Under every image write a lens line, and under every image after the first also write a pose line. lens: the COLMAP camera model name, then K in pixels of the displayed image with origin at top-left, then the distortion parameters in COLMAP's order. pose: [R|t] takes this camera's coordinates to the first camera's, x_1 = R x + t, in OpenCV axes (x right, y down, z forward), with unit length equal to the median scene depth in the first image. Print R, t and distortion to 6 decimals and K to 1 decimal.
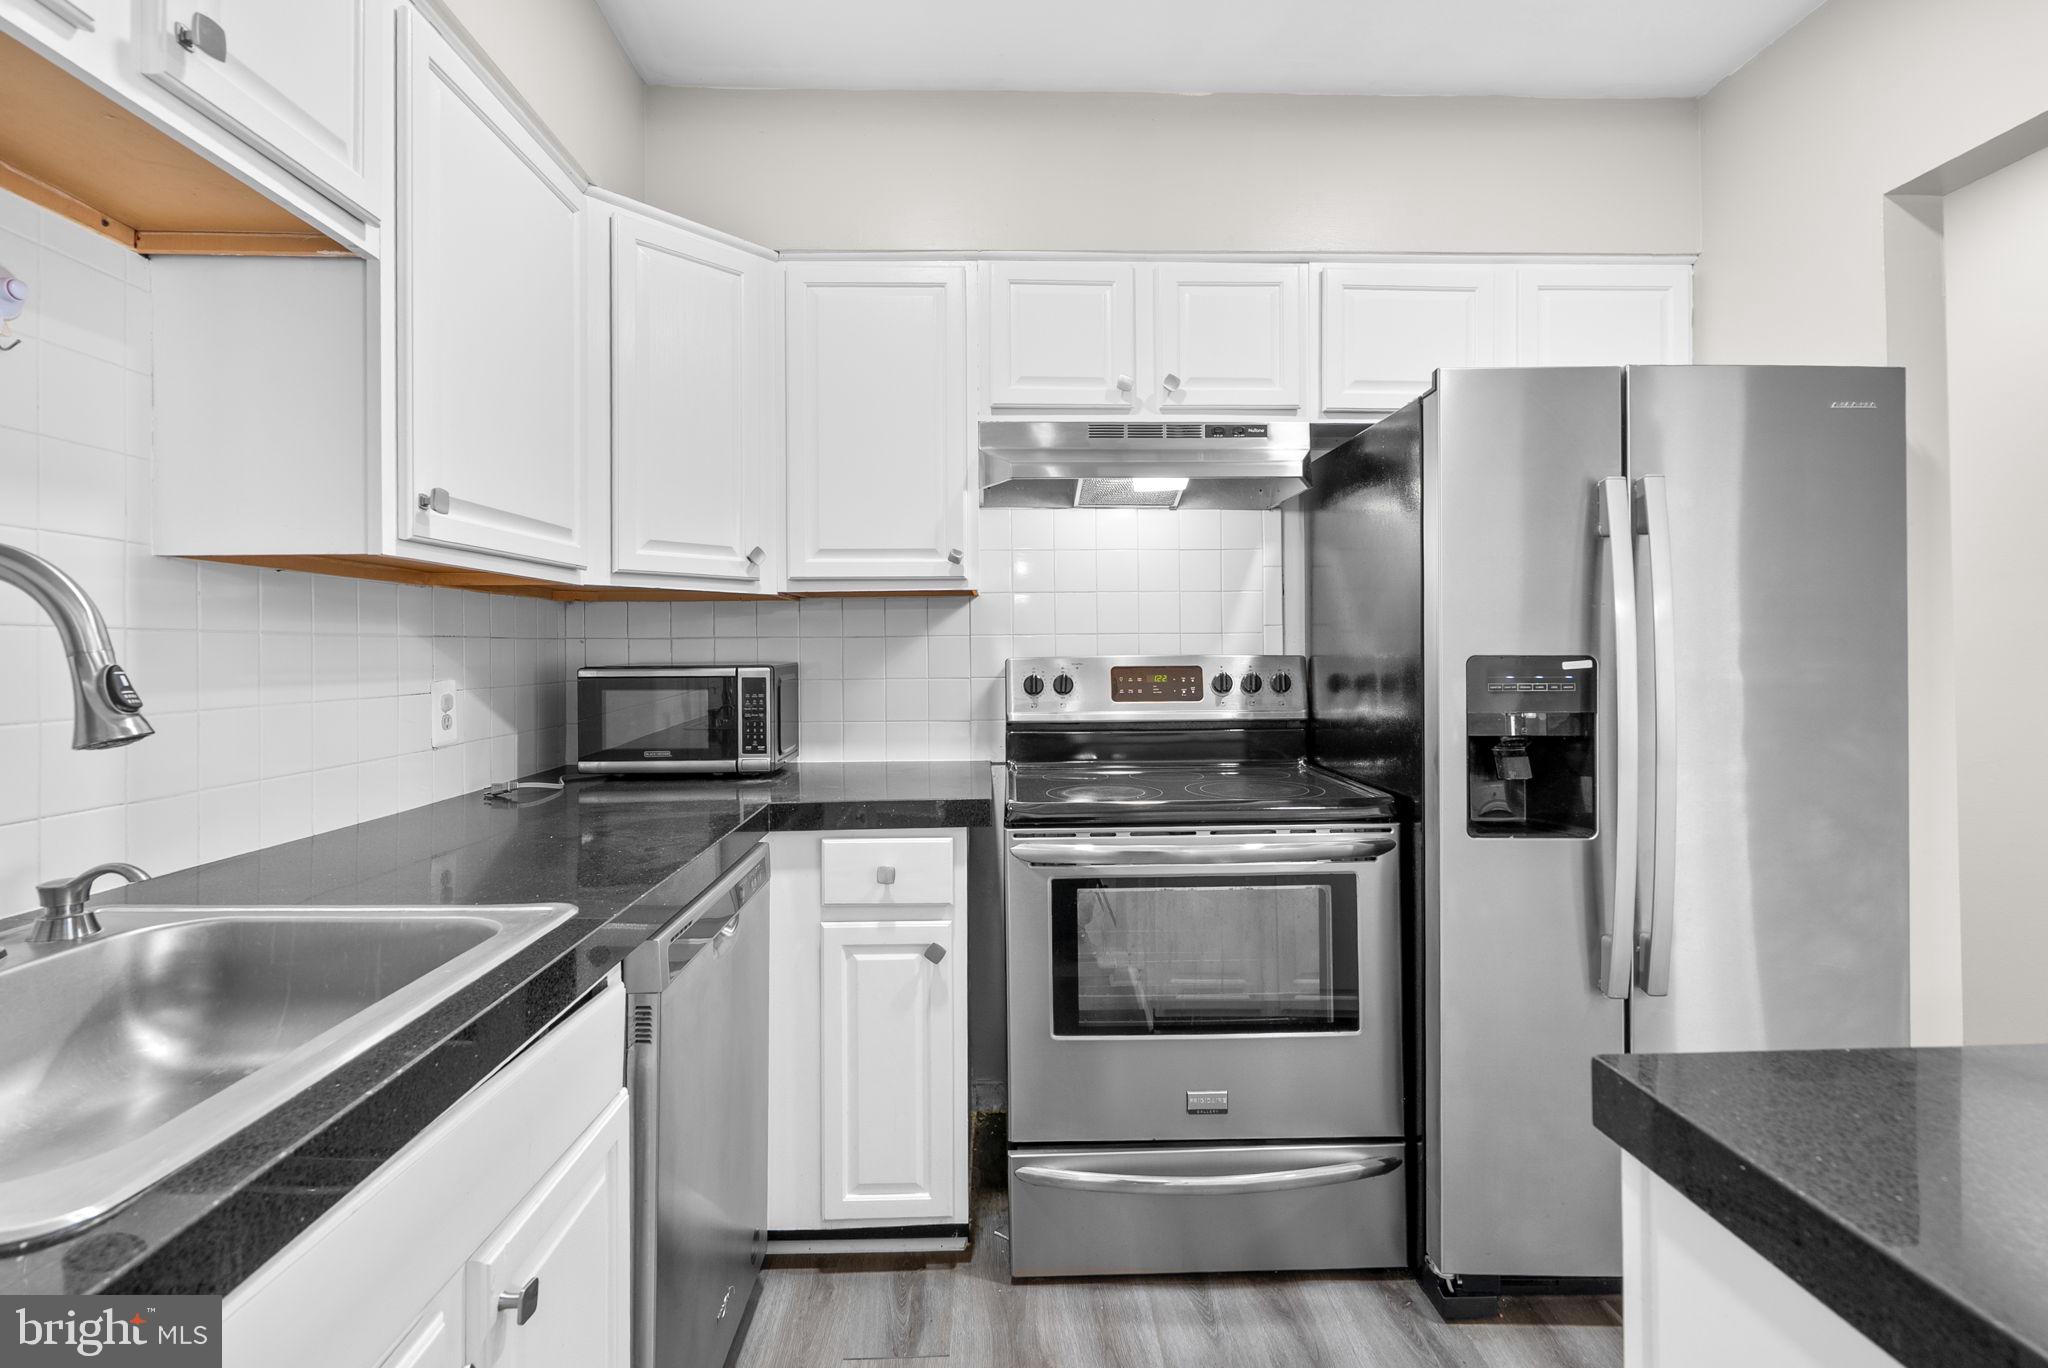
lens RADIAL K [[967.2, 0, 1030.1], [0, 967.2, 653.9], [0, 0, 1]] dist [0.001389, 0.000563]
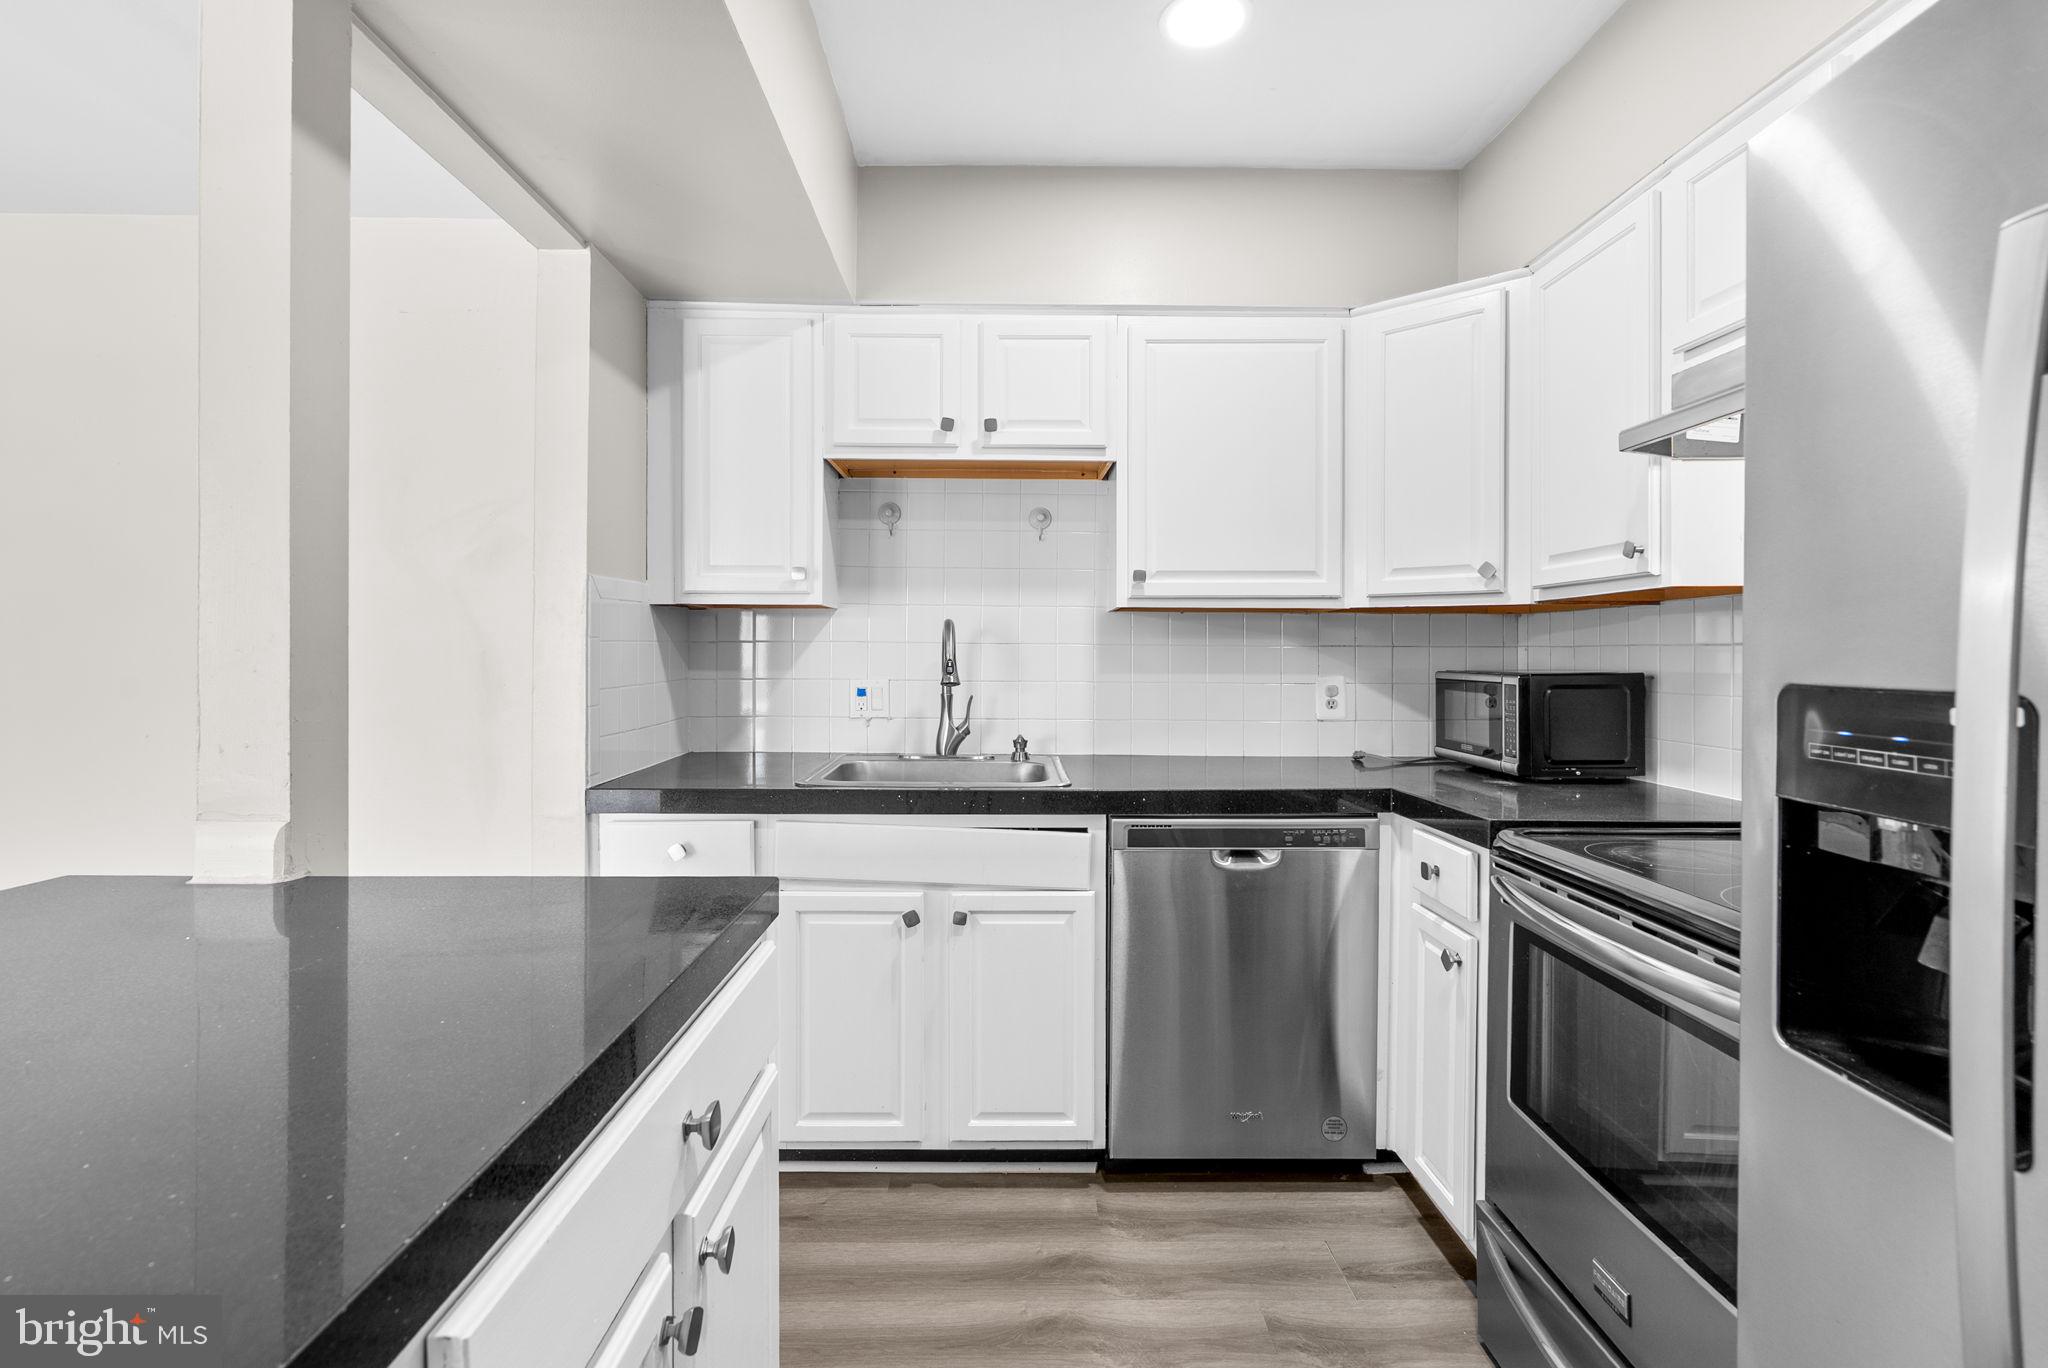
lens RADIAL K [[957.2, 0, 1018.1], [0, 957.2, 676.9], [0, 0, 1]] dist [-0.002081, 0.000687]
pose [[-0.030196, 0.030736, -0.999071, 0.874334], [-0.009176, 0.999476, 0.031026, -0.012344], [0.999502, 0.010104, -0.029899, 0.563794]]
